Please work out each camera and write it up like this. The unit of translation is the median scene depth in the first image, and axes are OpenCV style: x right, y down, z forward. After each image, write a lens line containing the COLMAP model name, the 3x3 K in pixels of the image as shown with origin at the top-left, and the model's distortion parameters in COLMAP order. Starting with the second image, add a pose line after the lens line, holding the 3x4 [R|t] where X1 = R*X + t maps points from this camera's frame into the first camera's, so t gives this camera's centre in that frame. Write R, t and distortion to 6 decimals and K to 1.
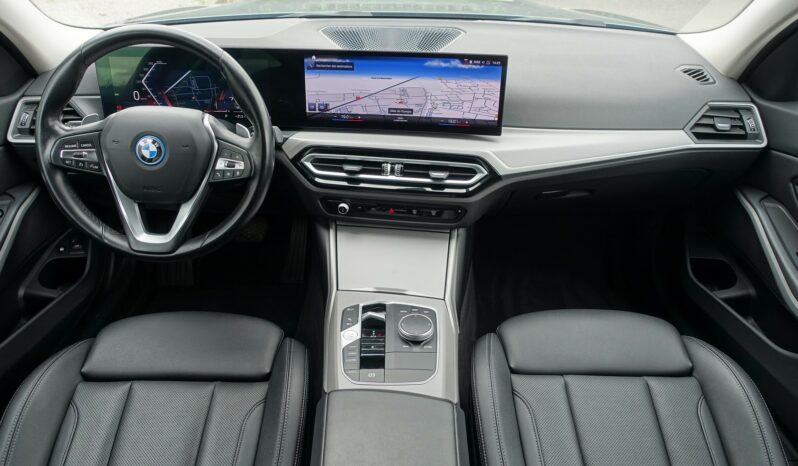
lens RADIAL K [[551.1, 0, 396.0], [0, 551.1, 228.9], [0, 0, 1]] dist [-0.009542, 0.001107]
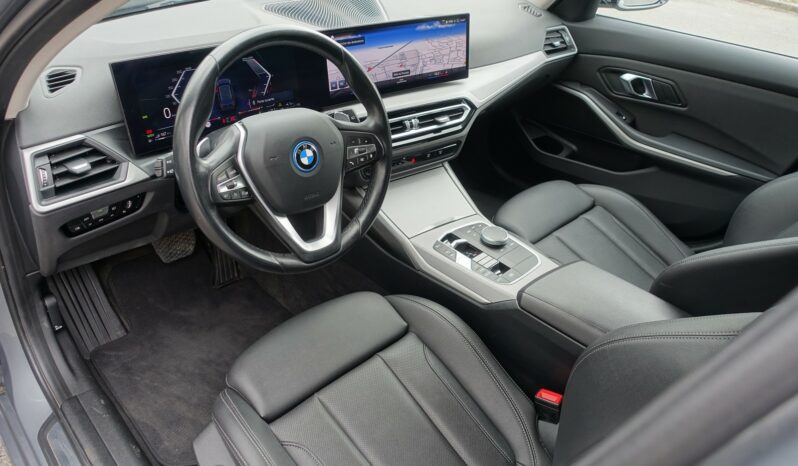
lens RADIAL K [[551.1, 0, 401.2], [0, 551.1, 230.1], [0, 0, 1]] dist [-0.009542, 0.001107]
pose [[0.721076, -0.354406, 0.595353, -0.798064], [0.295797, 0.934498, 0.198034, -0.137669], [-0.626541, 0.033306, 0.778676, 0.120075]]
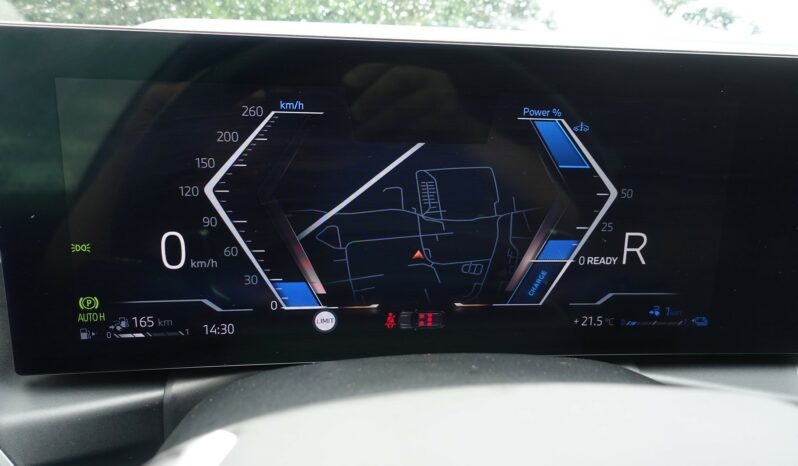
lens RADIAL K [[551.1, 0, 395.7], [0, 551.1, 234.5], [0, 0, 1]] dist [-0.009542, 0.001107]
pose [[0.993314, -0.016530, 0.114251, -0.415896], [0.034724, 0.986644, -0.159146, -0.214611], [-0.110095, 0.162049, 0.980622, 0.784601]]
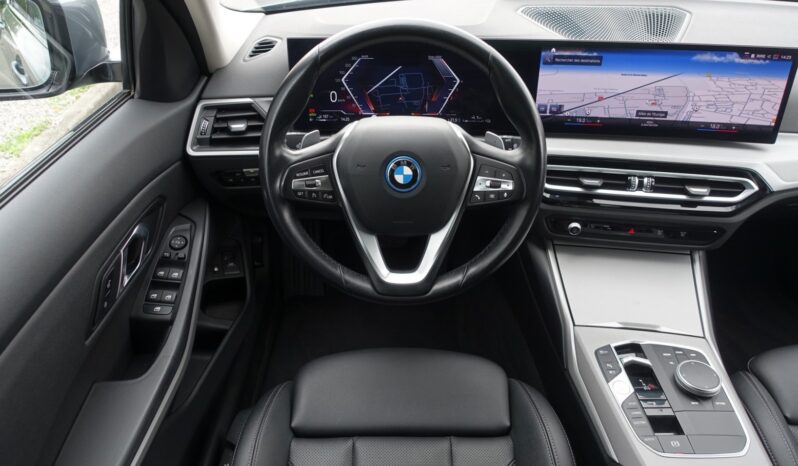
lens RADIAL K [[551.1, 0, 399.1], [0, 551.1, 230.1], [0, 0, 1]] dist [-0.009542, 0.001107]
pose [[0.999970, -0.006633, -0.004024, -0.377964], [0.006871, 0.998022, 0.062495, -0.093491], [0.003601, -0.062521, 0.998037, 0.153868]]
